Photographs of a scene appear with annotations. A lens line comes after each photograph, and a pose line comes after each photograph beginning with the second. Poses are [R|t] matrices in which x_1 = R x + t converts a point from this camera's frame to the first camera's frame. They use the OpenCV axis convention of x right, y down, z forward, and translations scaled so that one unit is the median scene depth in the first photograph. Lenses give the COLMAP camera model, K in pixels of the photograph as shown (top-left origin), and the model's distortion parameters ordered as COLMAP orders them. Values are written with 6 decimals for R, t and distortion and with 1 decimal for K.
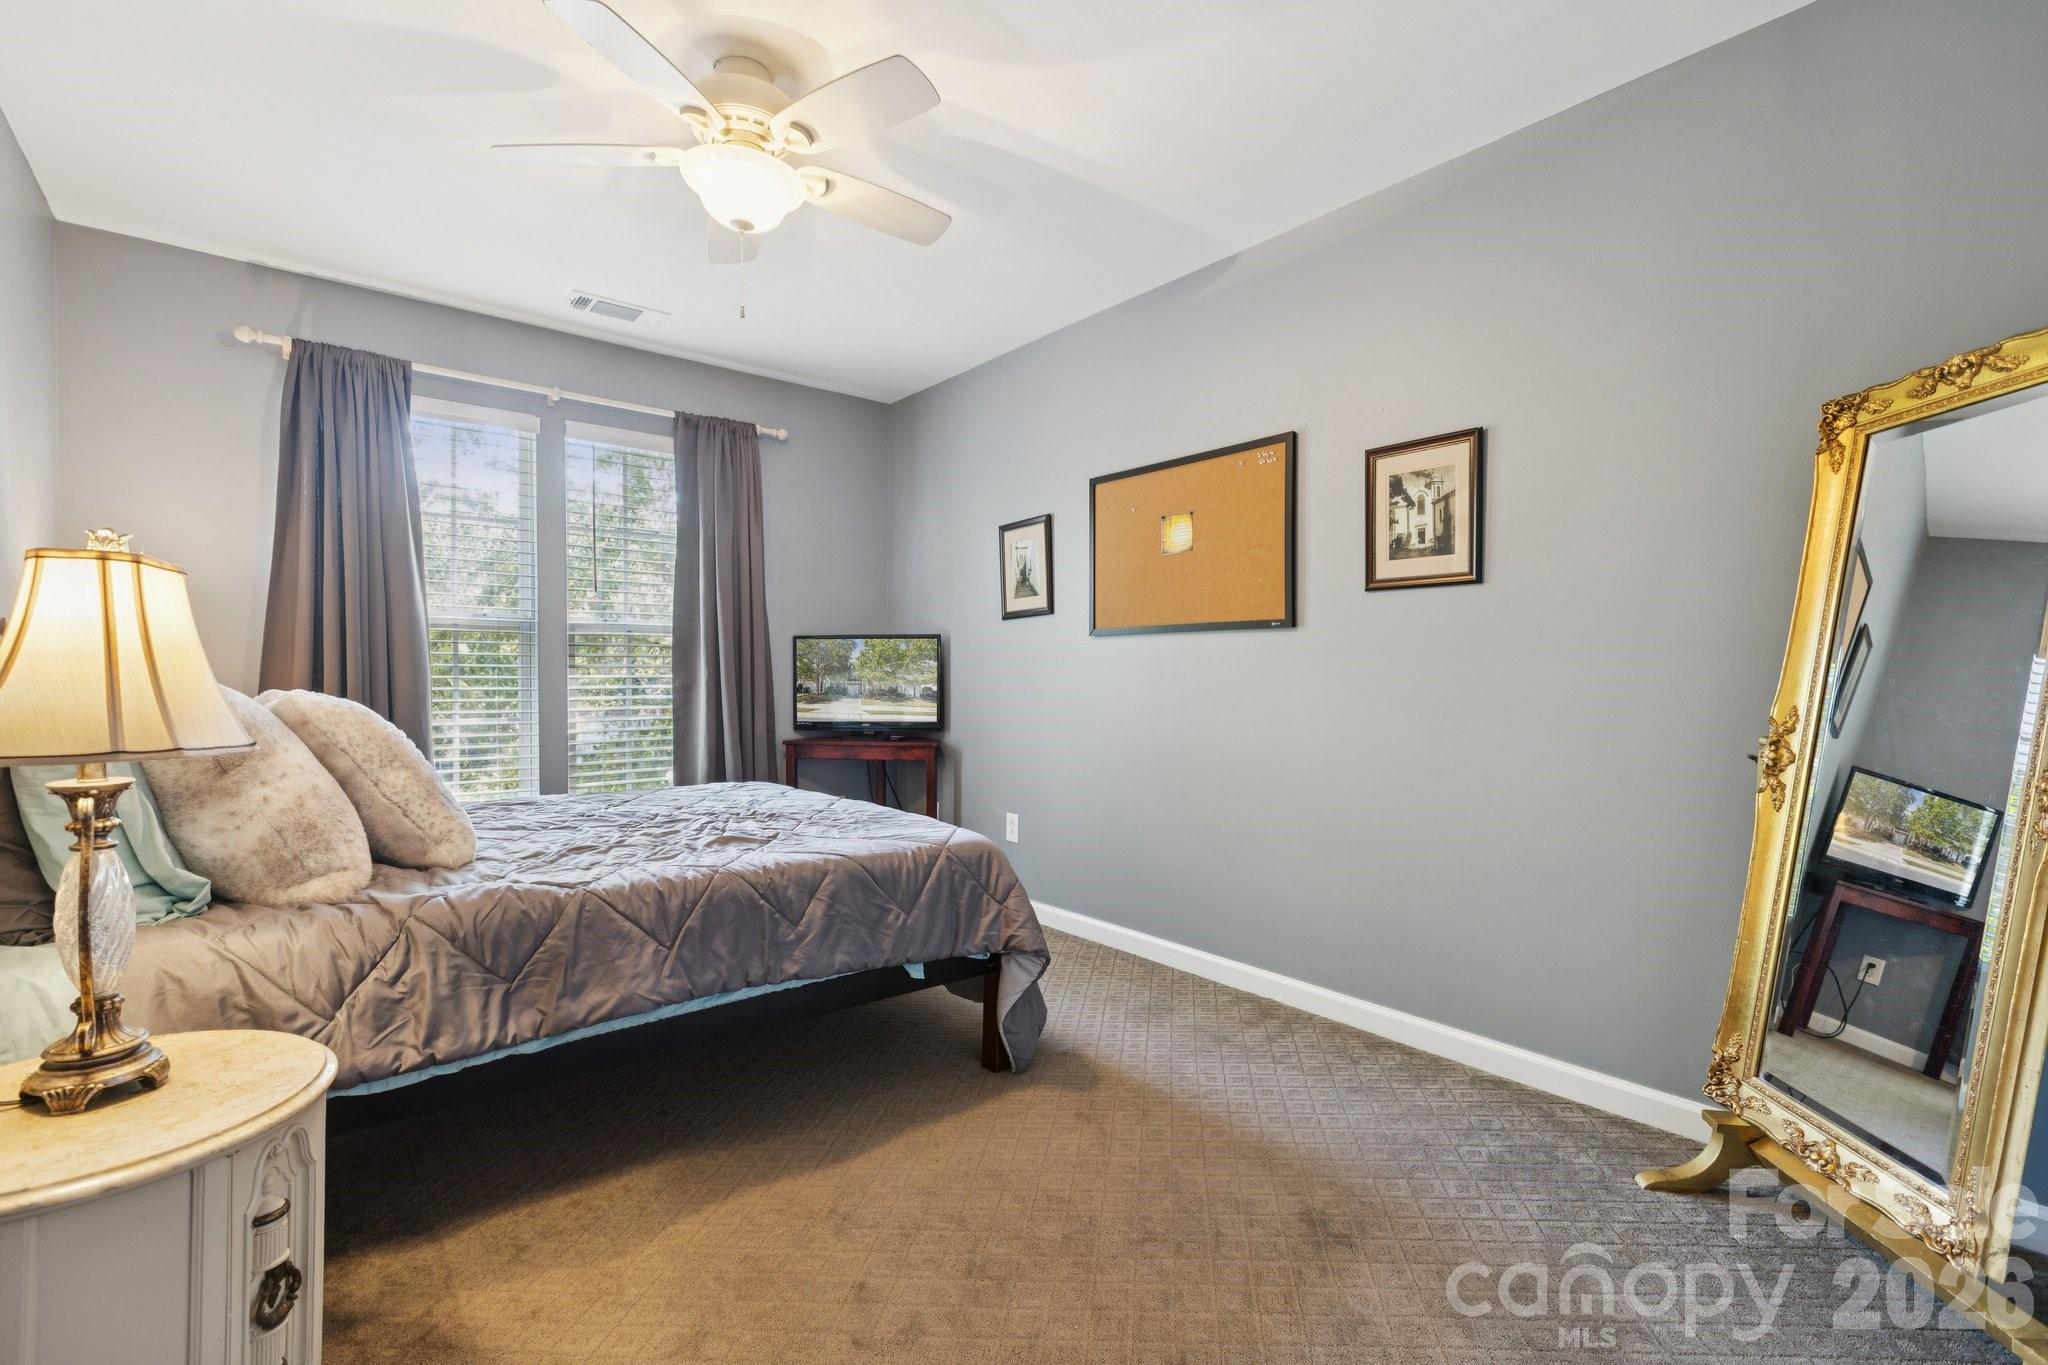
lens RADIAL K [[912.9, 0, 1024.0], [0, 912.9, 682.5], [0, 0, 1]] dist [0.000060, -0.000061]
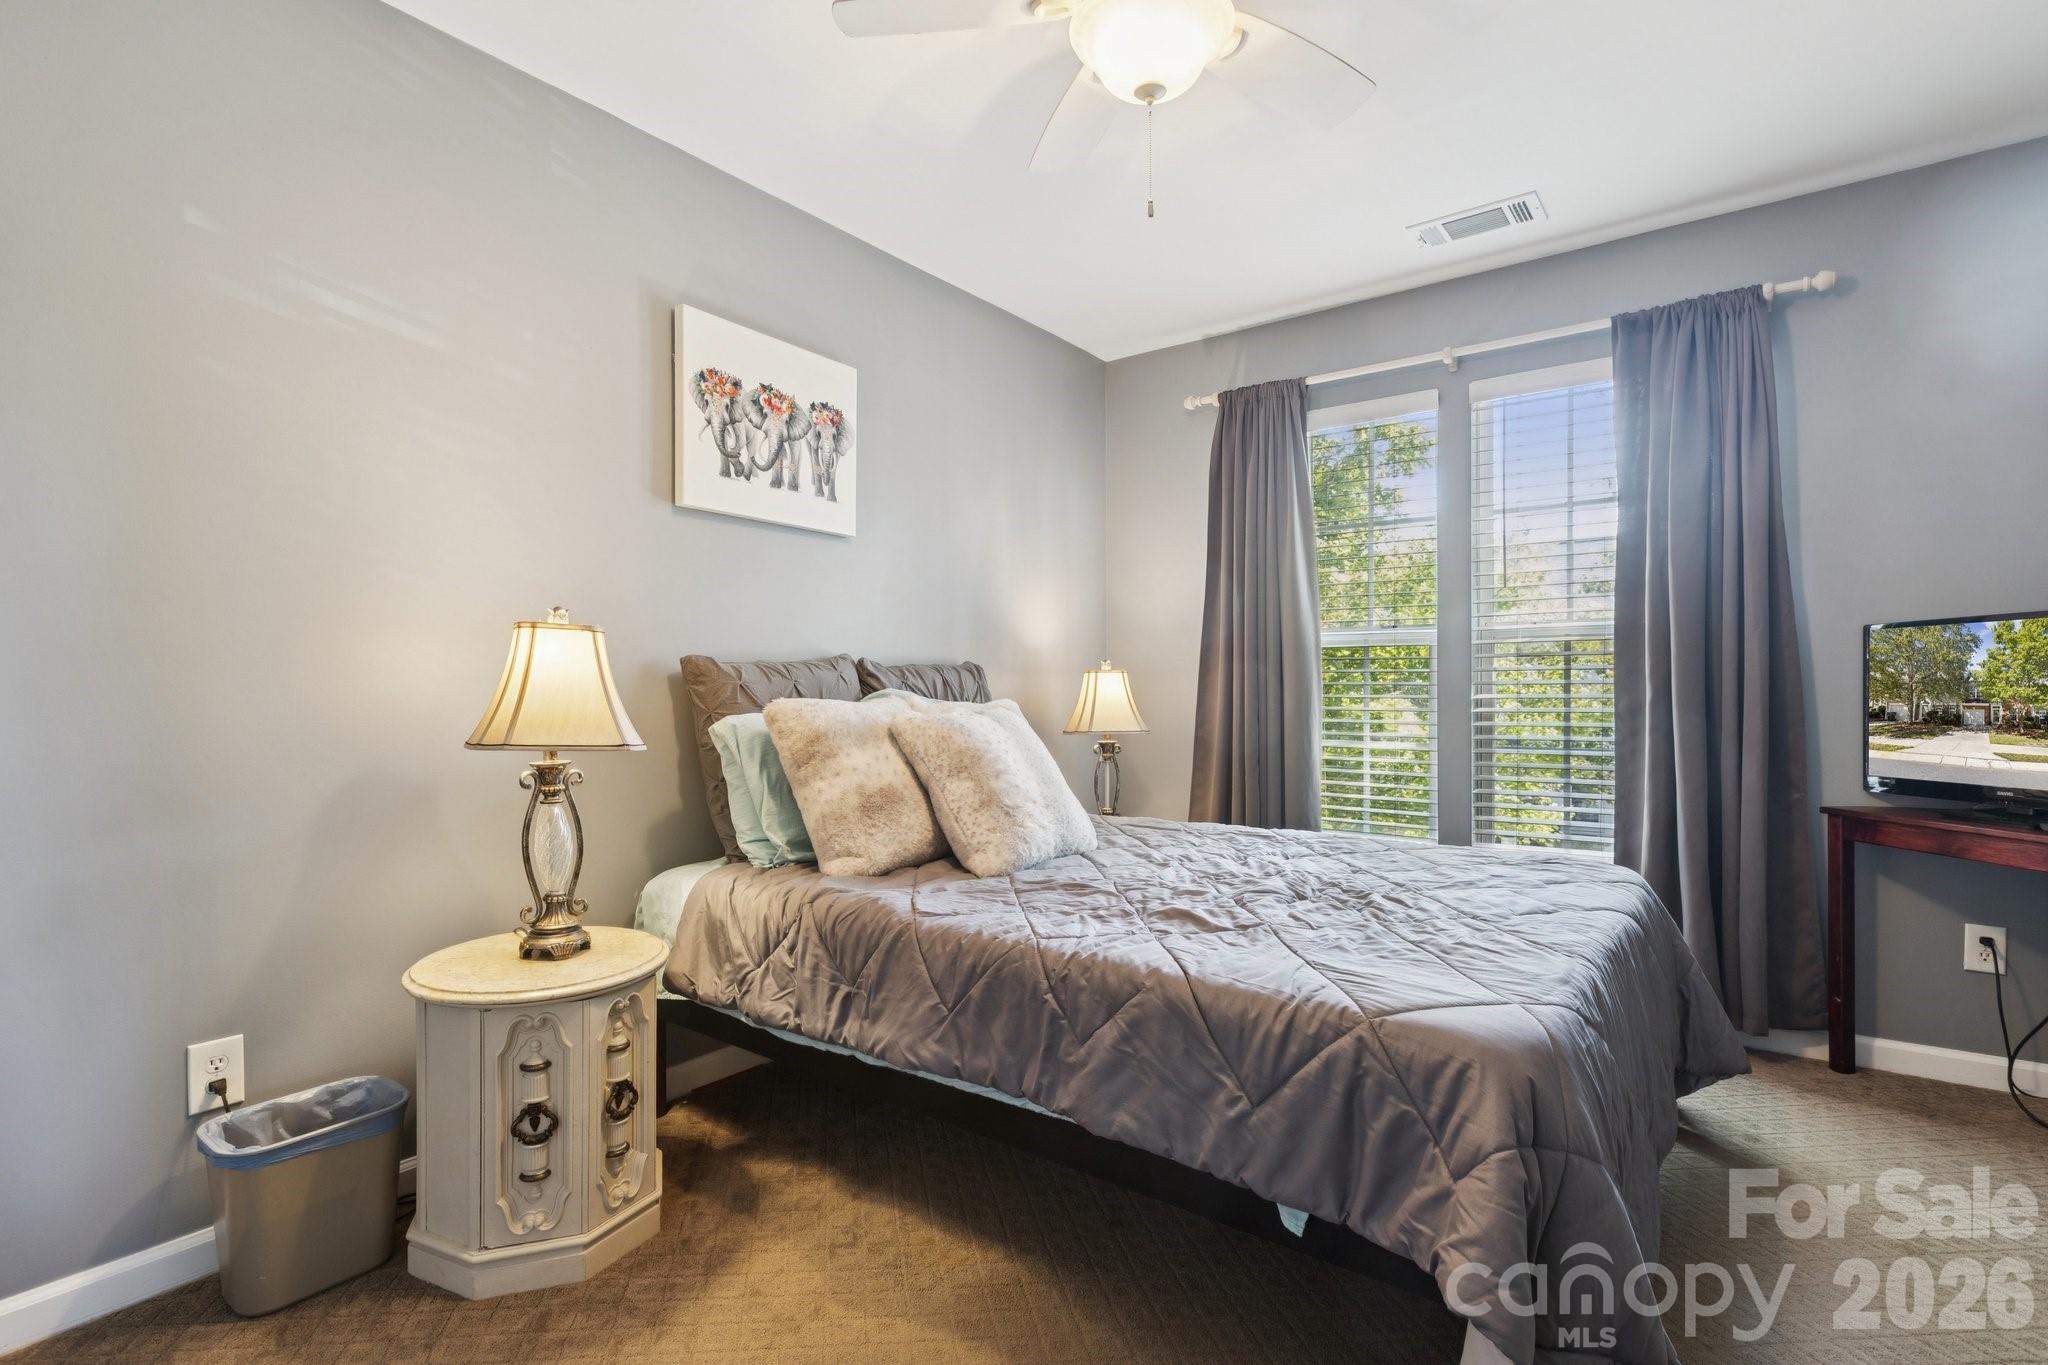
lens RADIAL K [[976.8, 0, 1018.5], [0, 976.8, 689.6], [0, 0, 1]] dist [0.000963, -0.023562]
pose [[0.222611, -0.005009, -0.974894, 0.446114], [-0.002518, 0.999981, -0.005713, -0.008211], [0.974904, 0.003726, 0.222594, 0.711066]]
